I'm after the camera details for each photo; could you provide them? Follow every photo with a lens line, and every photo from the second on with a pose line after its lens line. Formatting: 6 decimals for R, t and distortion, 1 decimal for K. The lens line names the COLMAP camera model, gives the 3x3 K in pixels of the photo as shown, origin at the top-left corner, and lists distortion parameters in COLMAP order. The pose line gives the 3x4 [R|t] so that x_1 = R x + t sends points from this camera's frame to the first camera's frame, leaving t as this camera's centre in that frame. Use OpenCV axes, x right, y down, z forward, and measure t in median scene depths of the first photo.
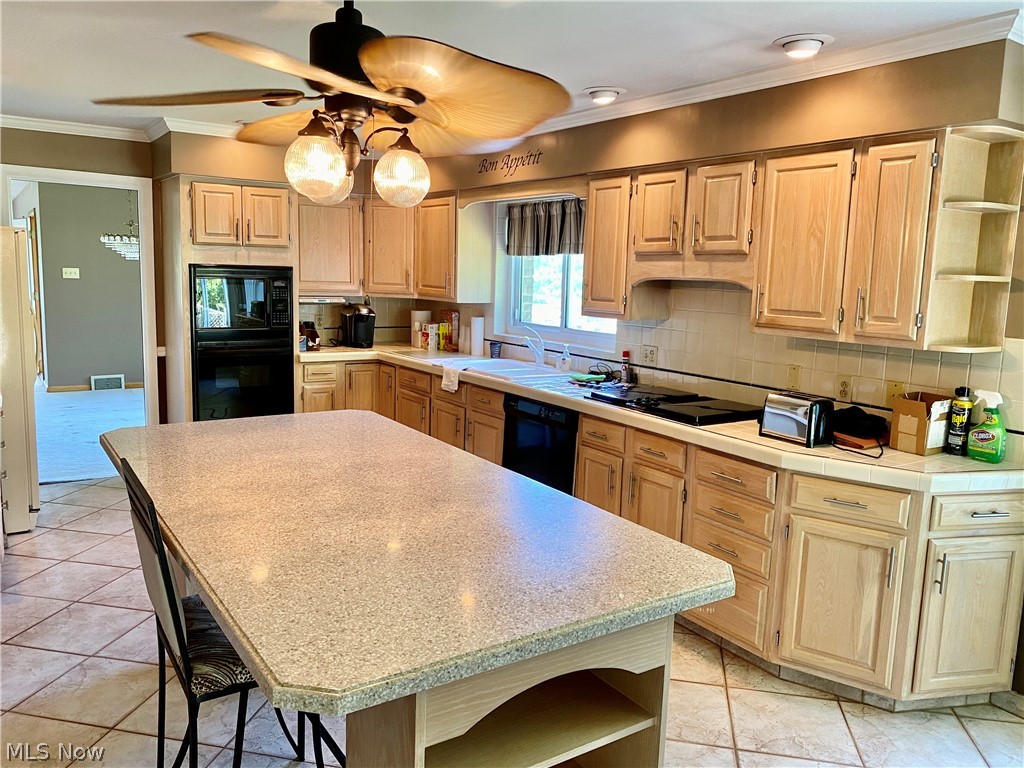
lens RADIAL K [[778.4, 0, 512.4], [0, 778.4, 386.5], [0, 0, 1]] dist [0.030076, -0.046832]
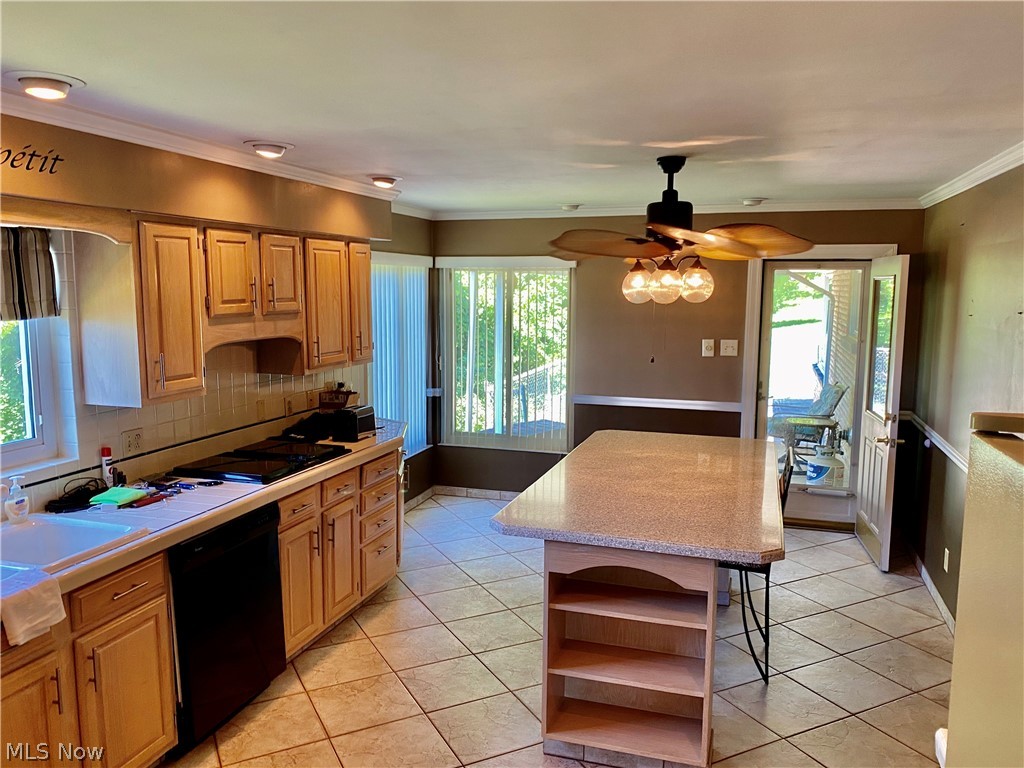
lens RADIAL K [[778.4, 0, 512.4], [0, 778.4, 382.4], [0, 0, 1]] dist [0.030076, -0.046832]
pose [[-0.613074, -0.132210, 0.778885, -0.778375], [0.094045, 0.966674, 0.238111, -0.291531], [-0.784408, 0.219230, -0.580209, 1.325795]]
